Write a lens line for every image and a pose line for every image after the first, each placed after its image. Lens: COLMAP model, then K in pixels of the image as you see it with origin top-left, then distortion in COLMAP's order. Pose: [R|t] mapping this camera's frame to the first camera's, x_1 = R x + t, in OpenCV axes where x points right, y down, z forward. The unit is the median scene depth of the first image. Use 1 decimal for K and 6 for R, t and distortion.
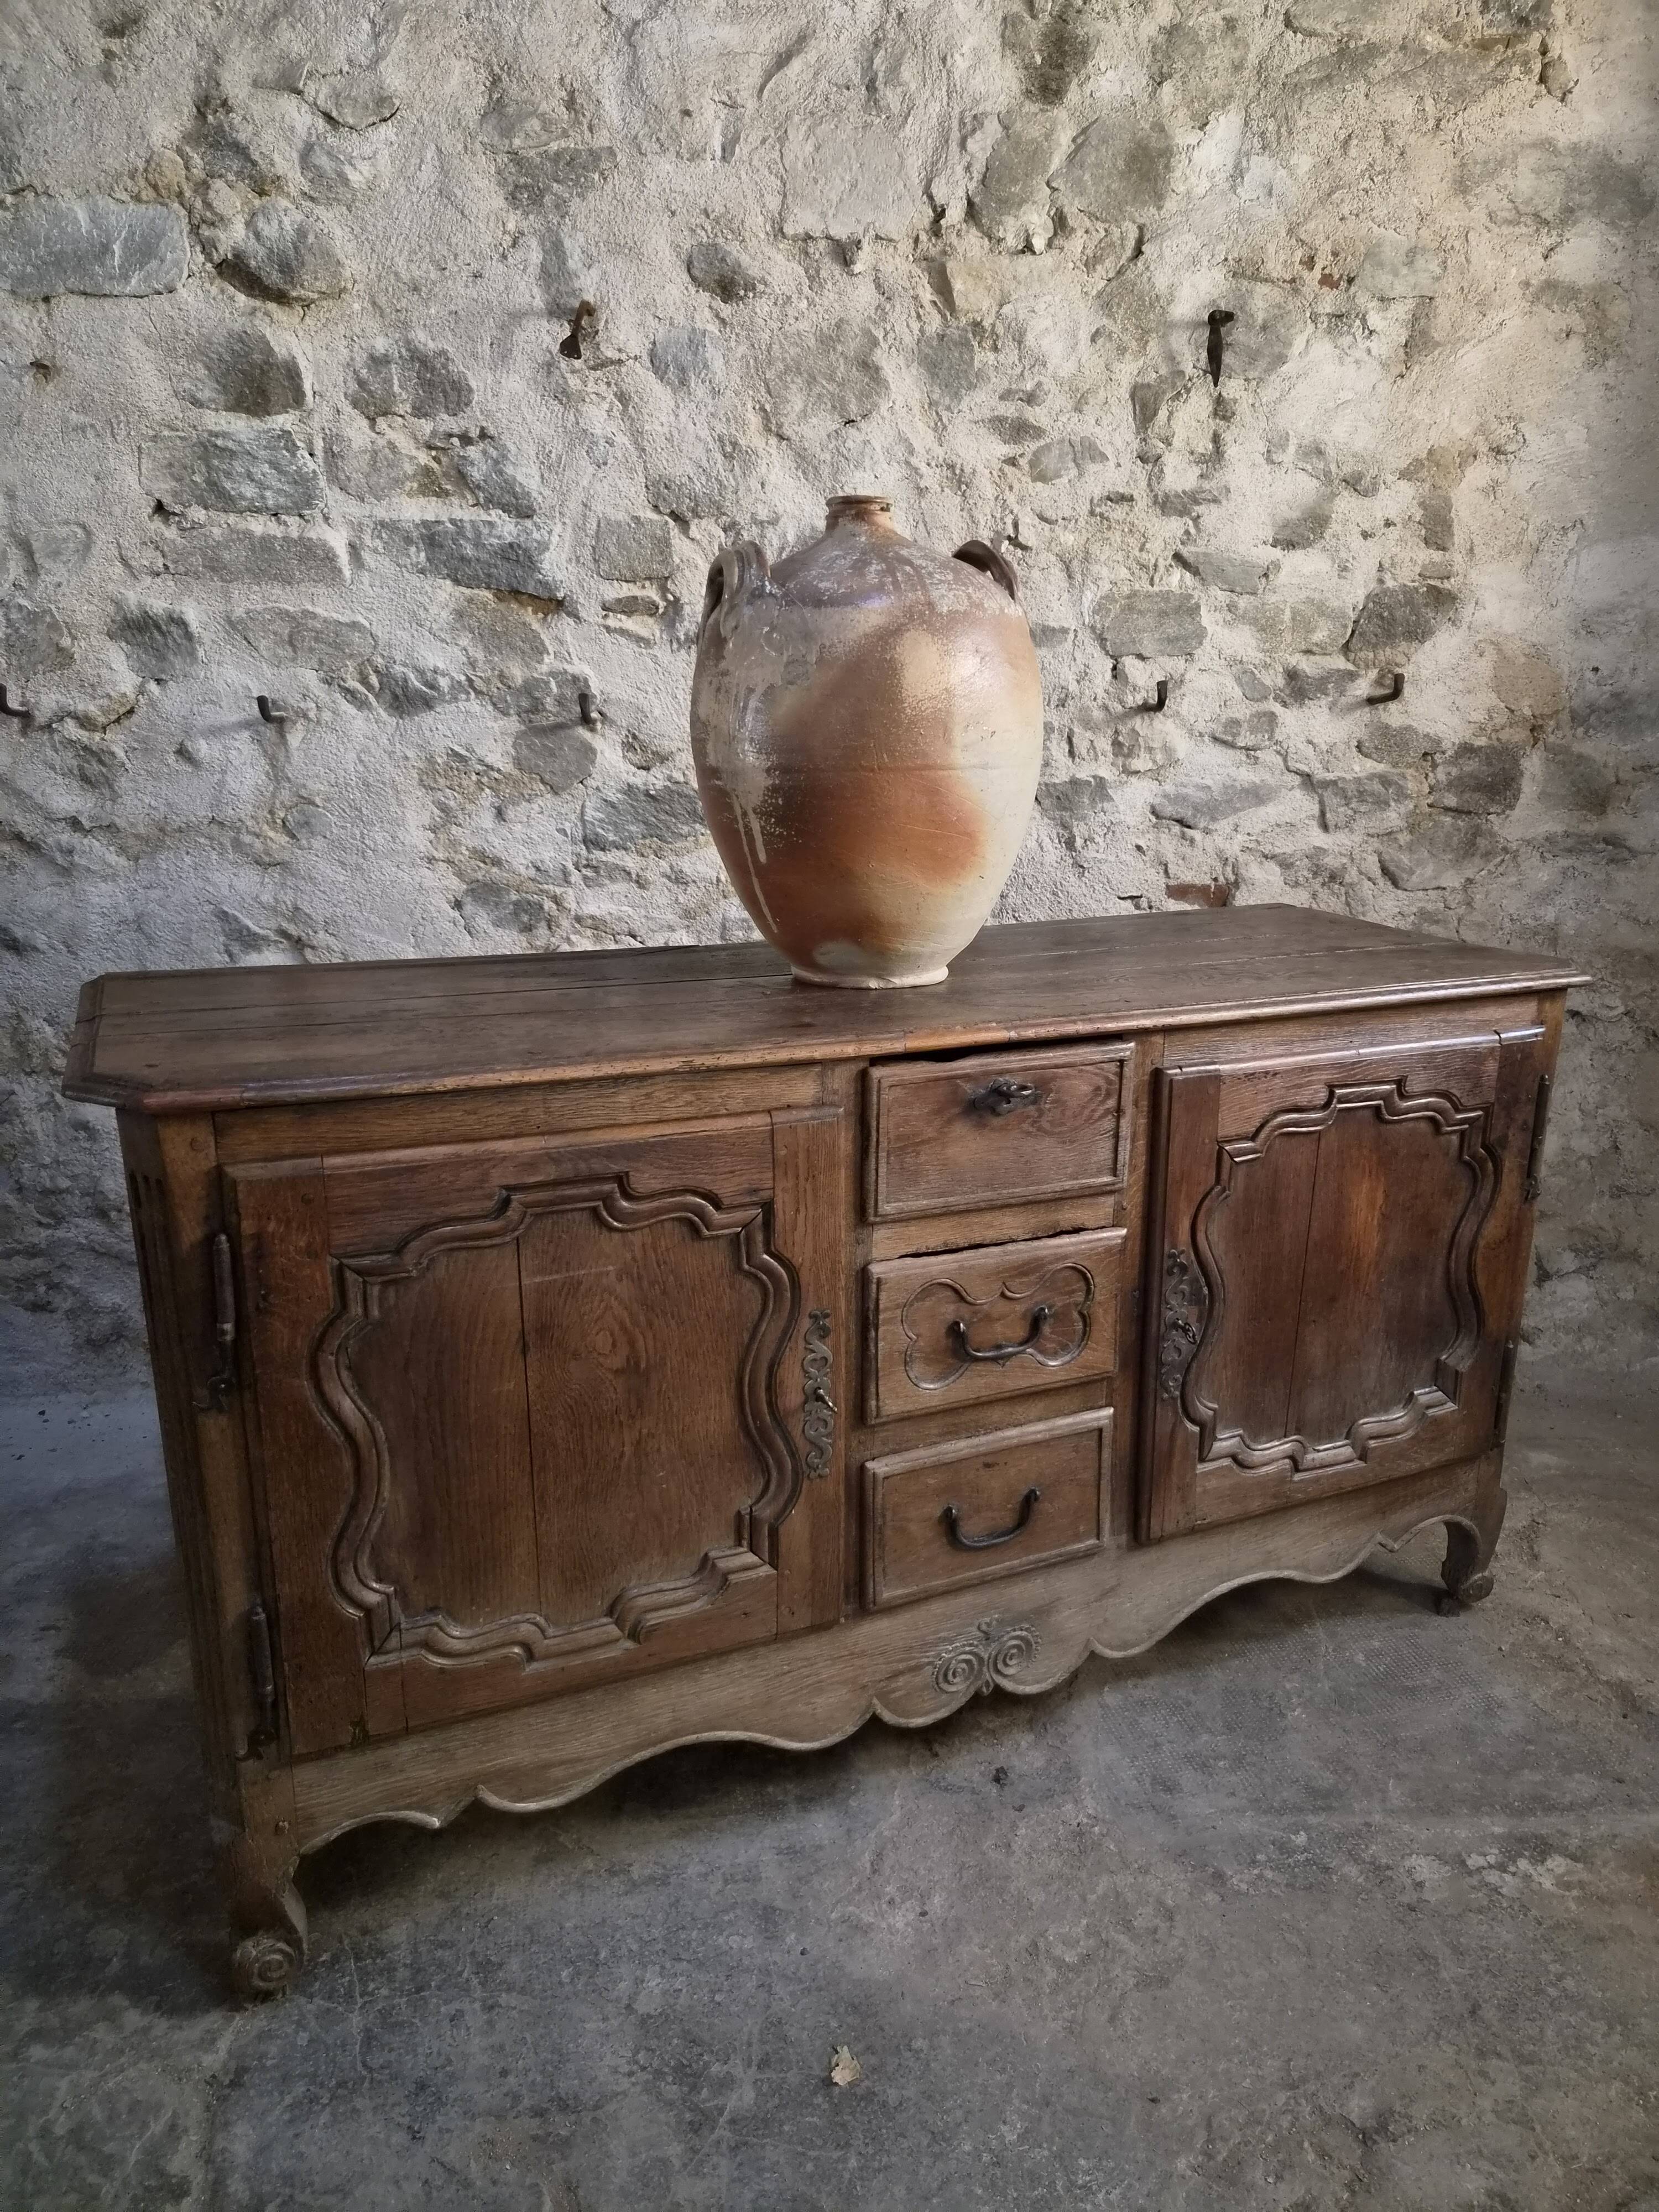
lens RADIAL K [[1494.2, 0, 846.1], [0, 1494.2, 1100.1], [0, 0, 1]] dist [0.062392, -0.050724]
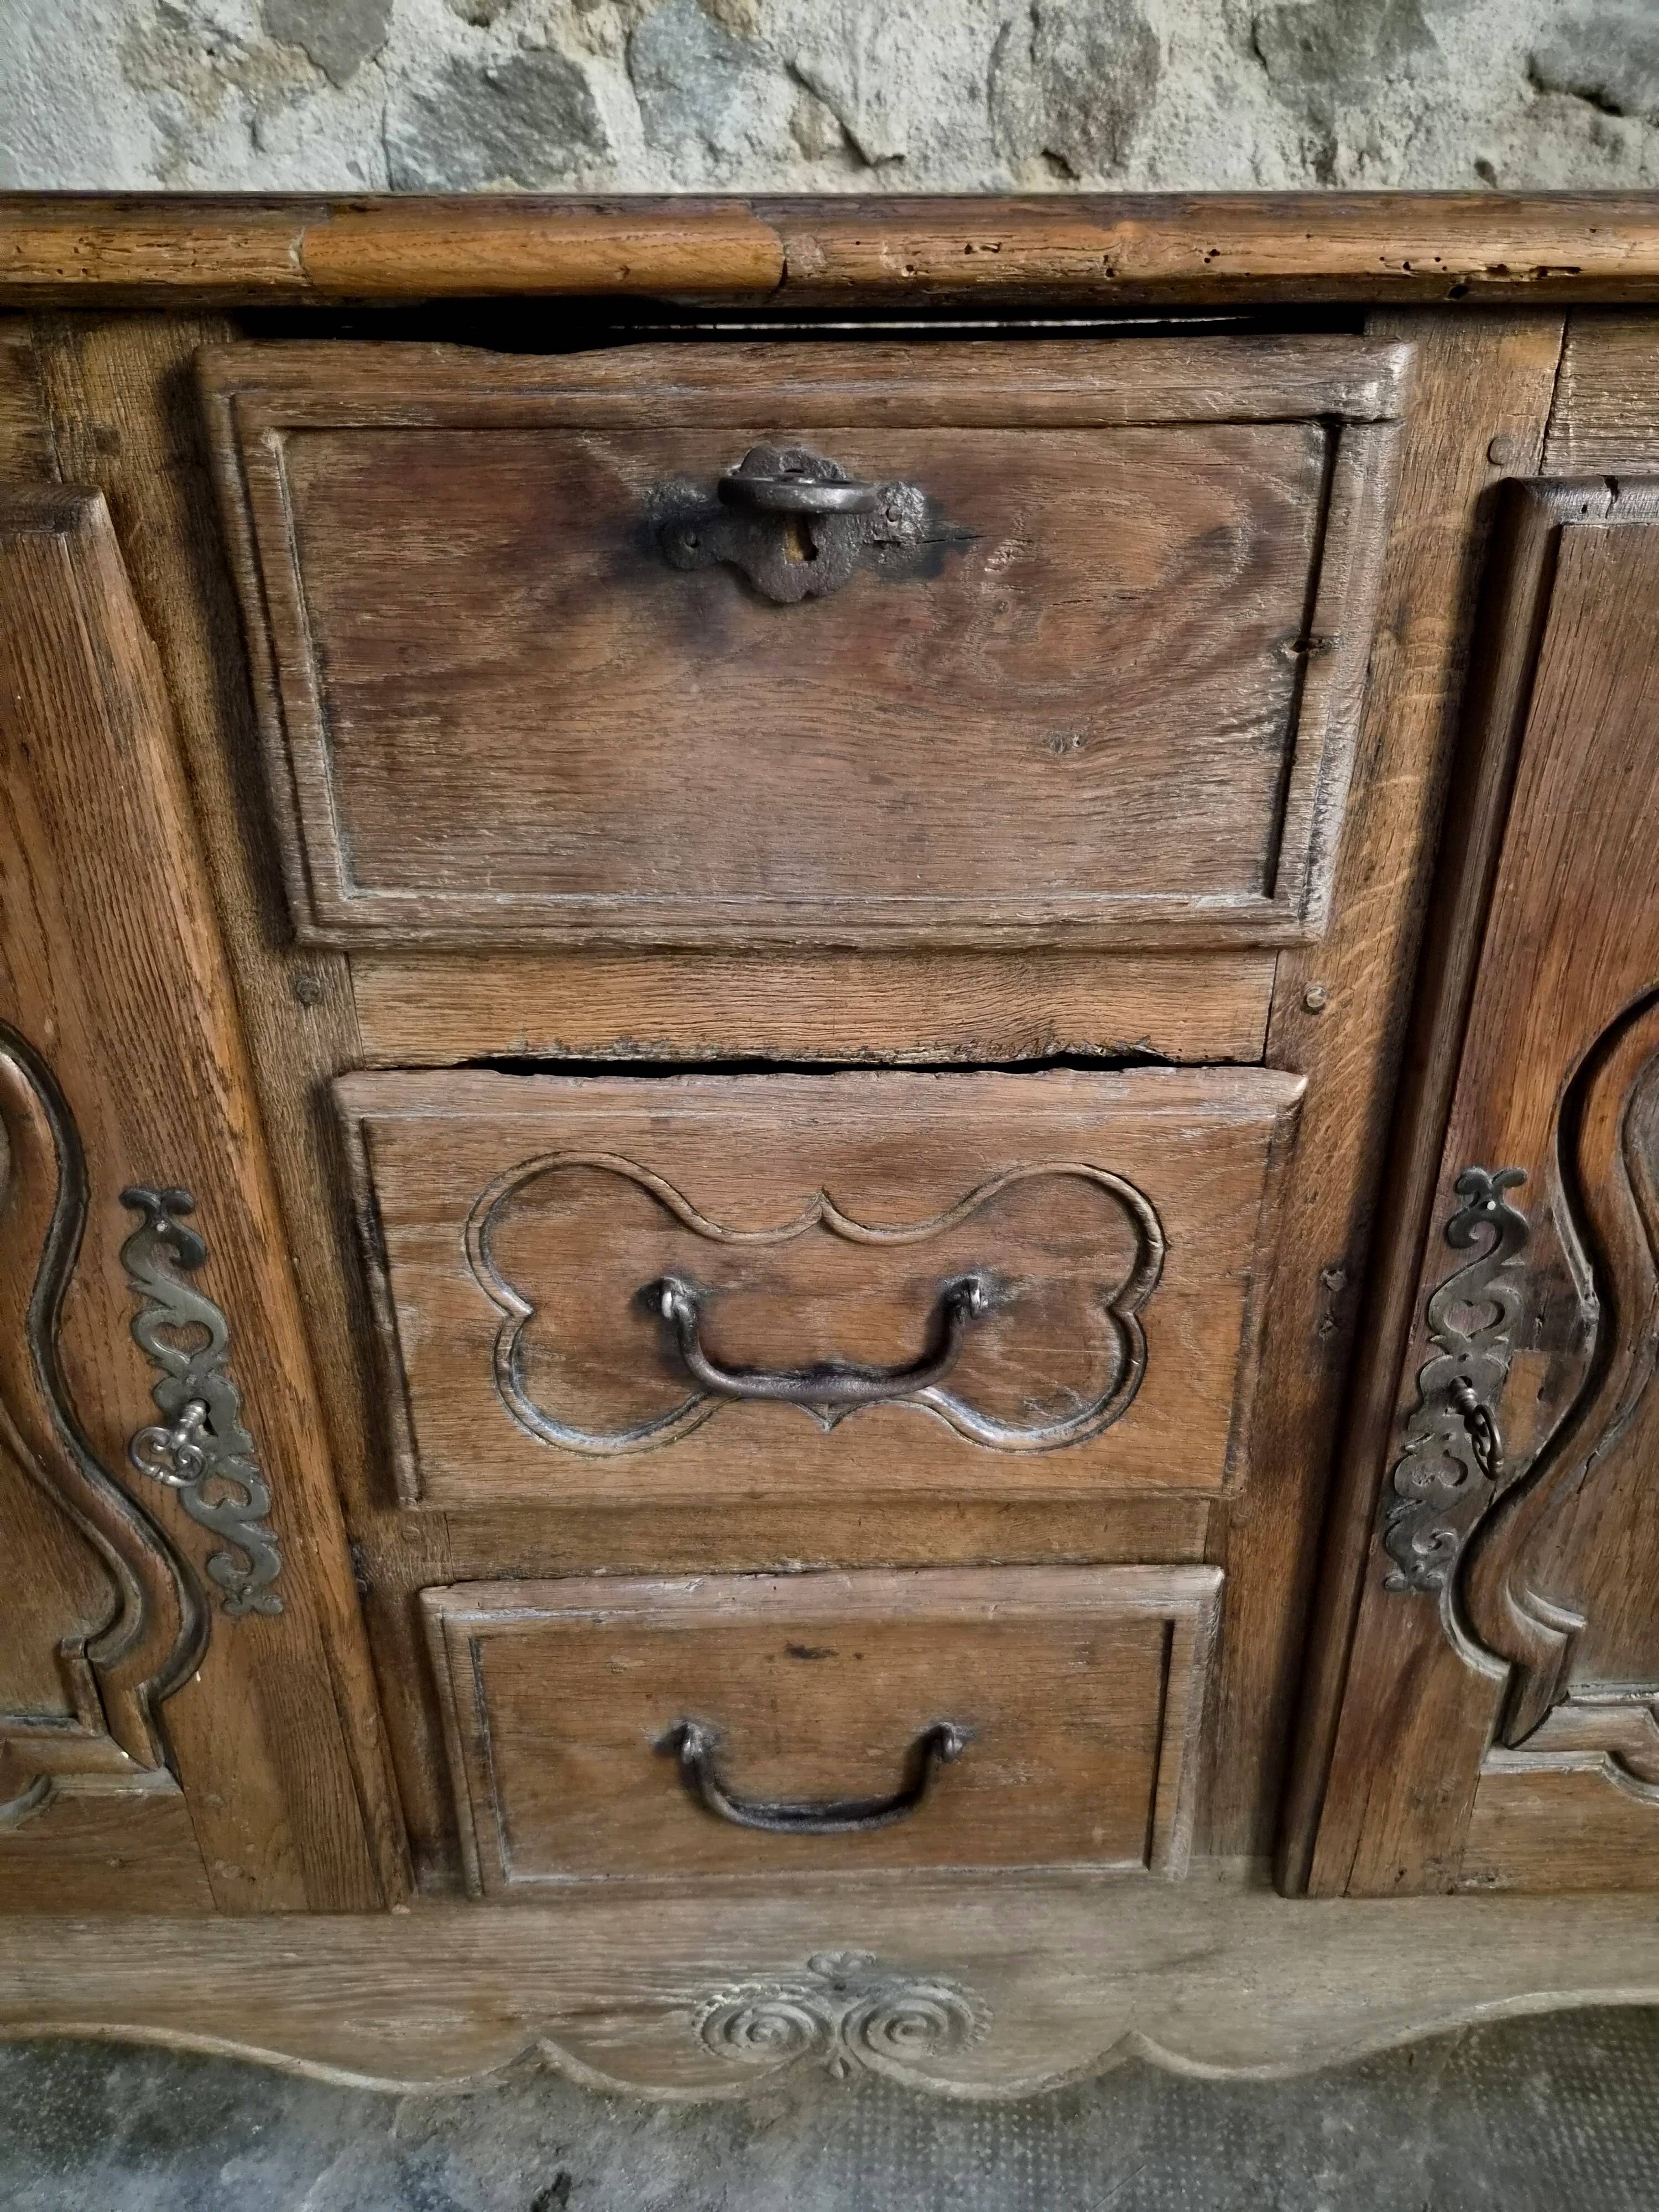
lens RADIAL K [[1501.1, 0, 848.6], [0, 1501.1, 1125.6], [0, 0, 1]] dist [0.061186, -0.050582]
pose [[0.946050, 0.144087, -0.290220, 0.198276], [-0.075785, 0.969240, 0.234160, 0.015278], [0.315032, -0.199533, 0.927869, 0.485780]]
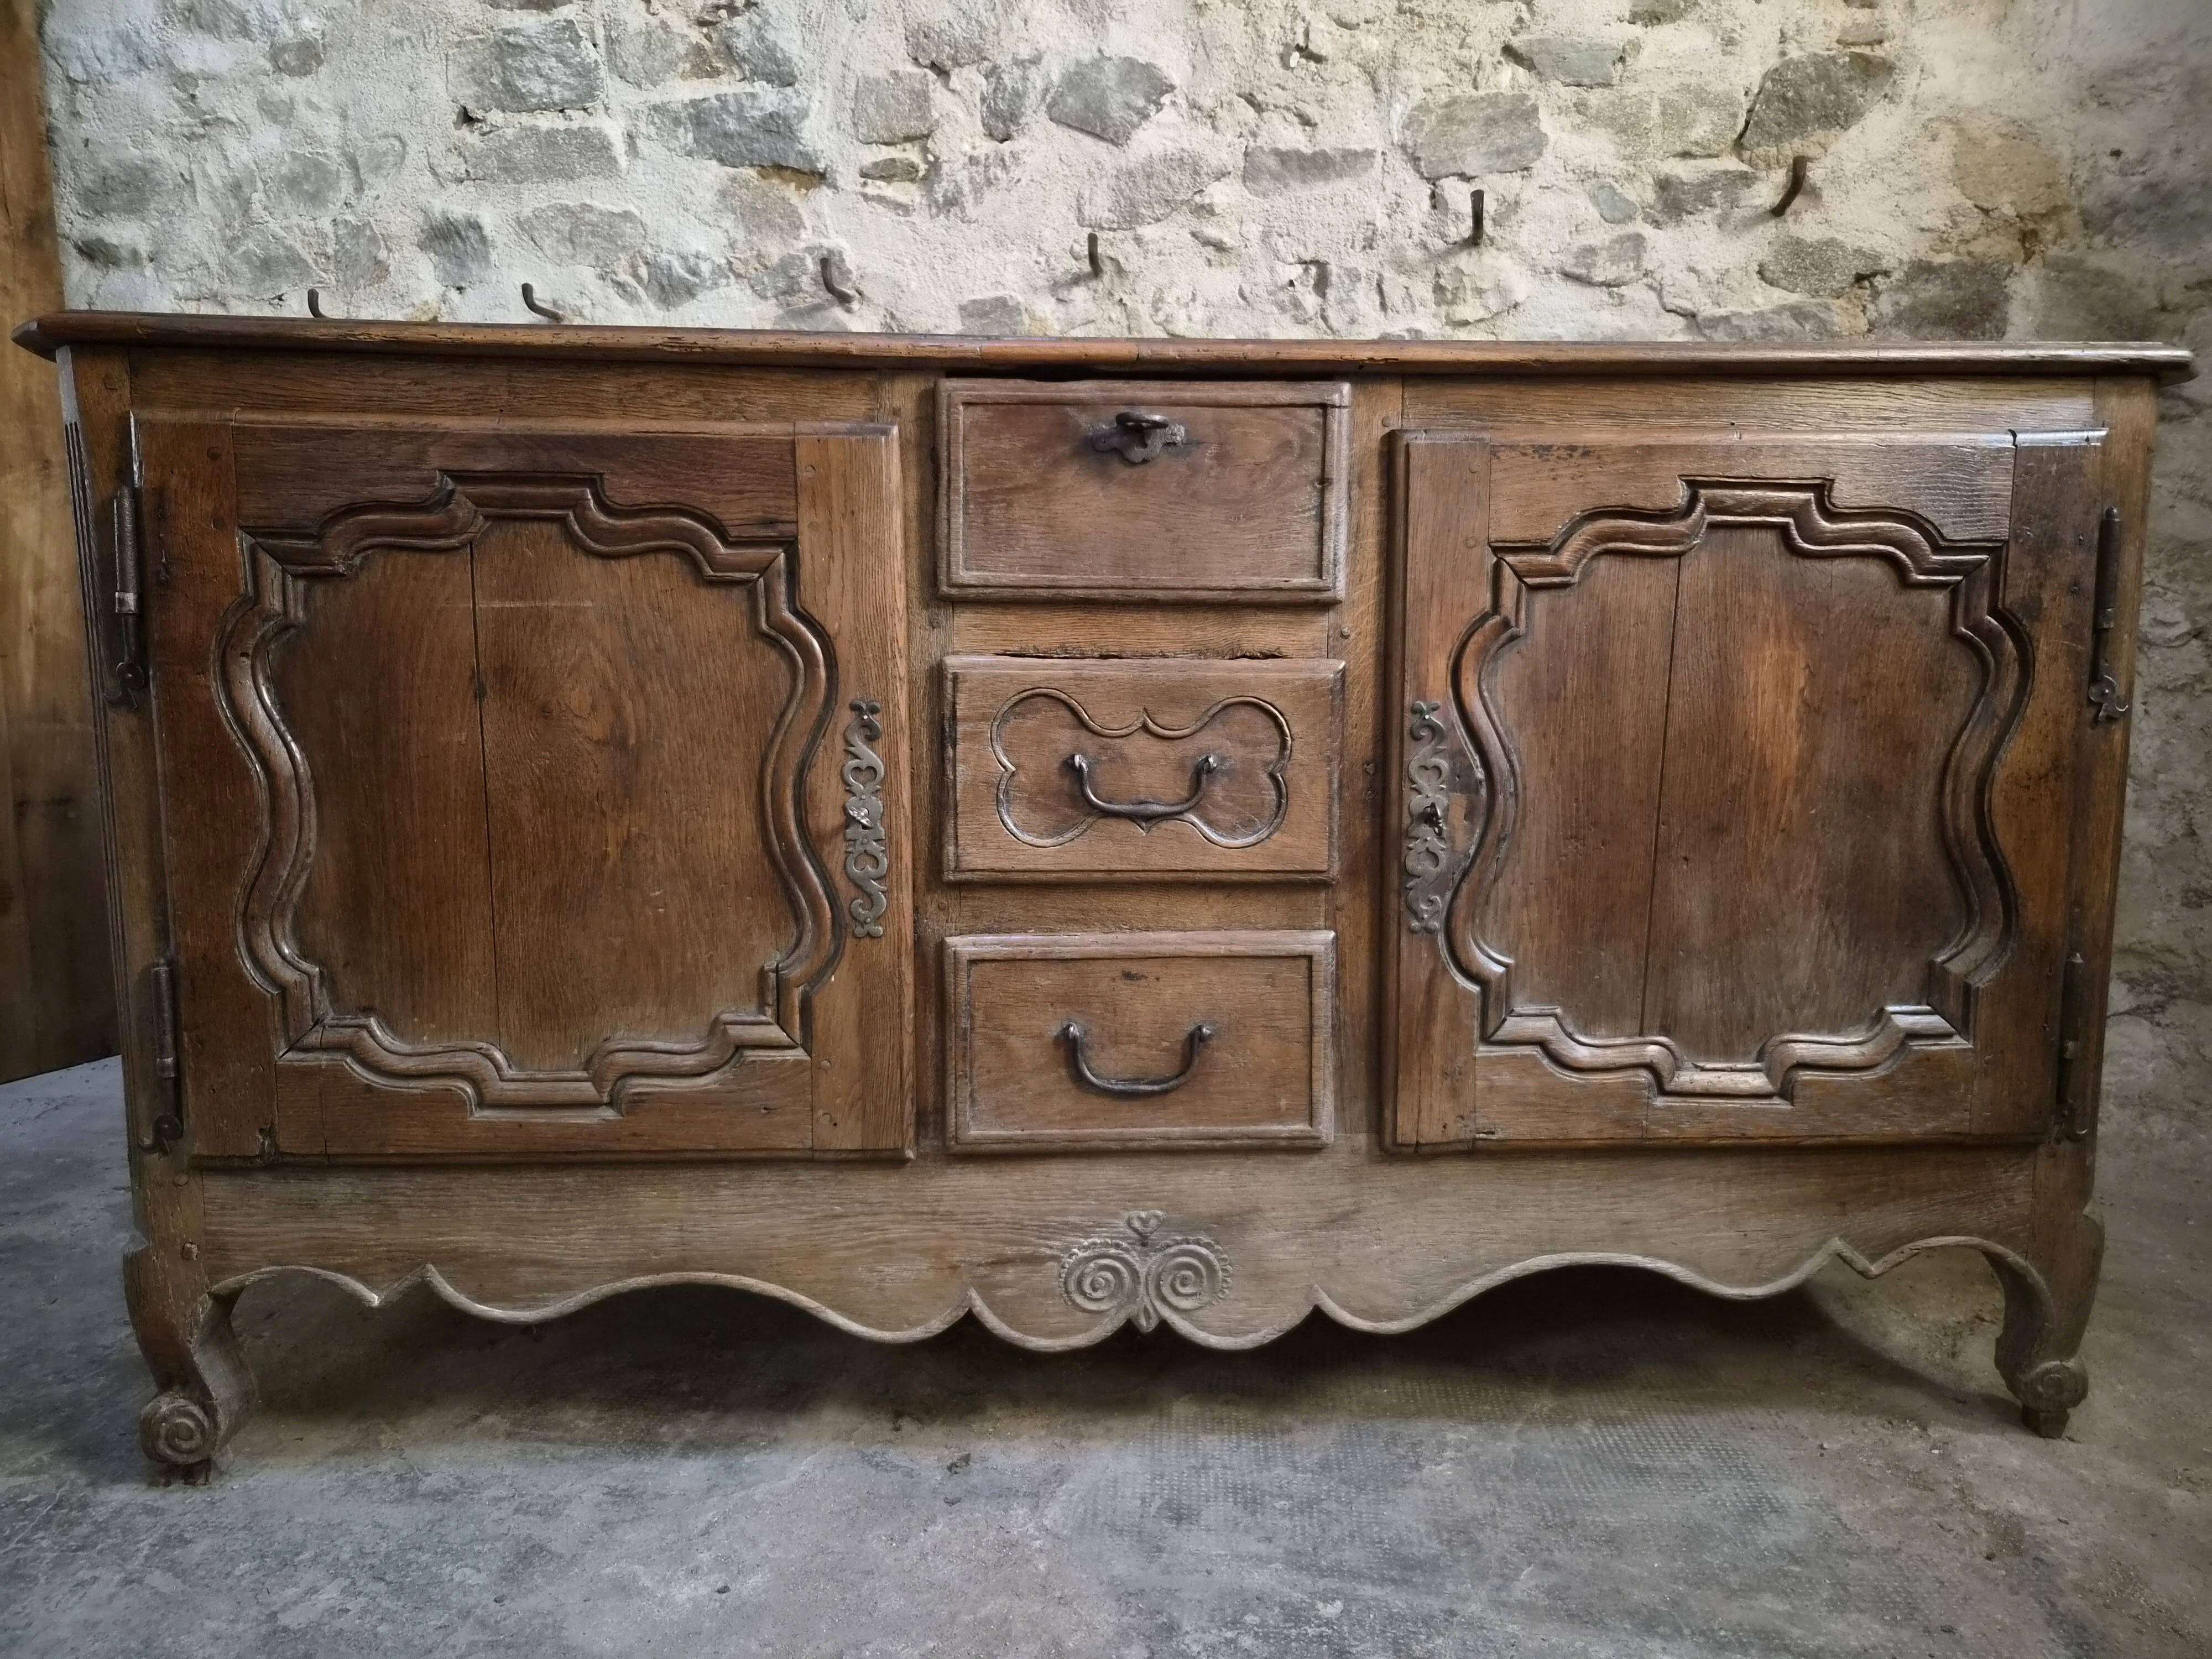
lens RADIAL K [[1494.2, 0, 1116.7], [0, 1494.2, 832.6], [0, 0, 1]] dist [0.062392, -0.050724]
pose [[0.956227, 0.035799, -0.290428, 0.268637], [-0.073966, 0.989829, -0.121522, 0.170551], [0.283124, 0.137685, 0.949149, 0.221415]]
